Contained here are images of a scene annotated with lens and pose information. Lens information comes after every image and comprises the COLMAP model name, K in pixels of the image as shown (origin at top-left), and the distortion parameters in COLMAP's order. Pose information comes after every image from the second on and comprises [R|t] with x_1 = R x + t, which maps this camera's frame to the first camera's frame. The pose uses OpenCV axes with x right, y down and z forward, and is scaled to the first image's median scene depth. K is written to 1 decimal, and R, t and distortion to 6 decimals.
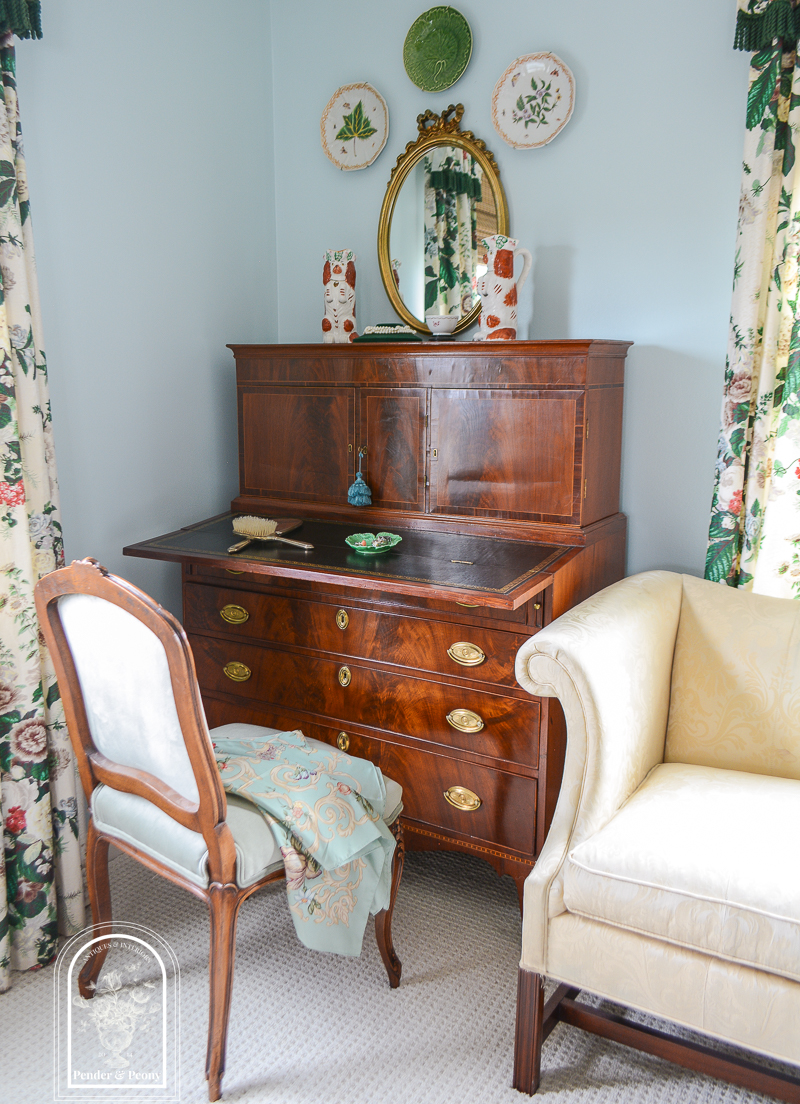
lens RADIAL K [[927.8, 0, 391.6], [0, 927.8, 510.6], [0, 0, 1]] dist [0.060293, -0.002688]
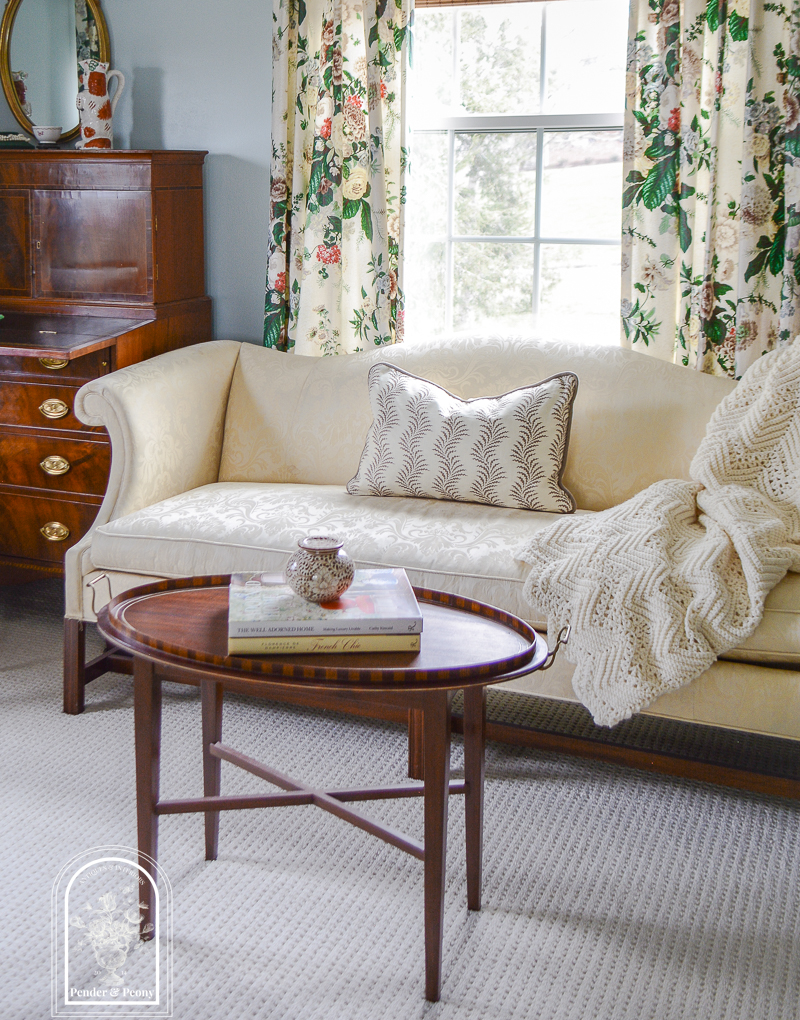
lens RADIAL K [[1343.5, 0, 376.2], [0, 1343.5, 335.9], [0, 0, 1]] dist [0.076935, 0.000000]
pose [[0.991179, -0.018573, 0.131225, 0.246896], [0.022180, 0.999414, -0.026083, 0.106042], [-0.130664, 0.028764, 0.991009, -0.736475]]
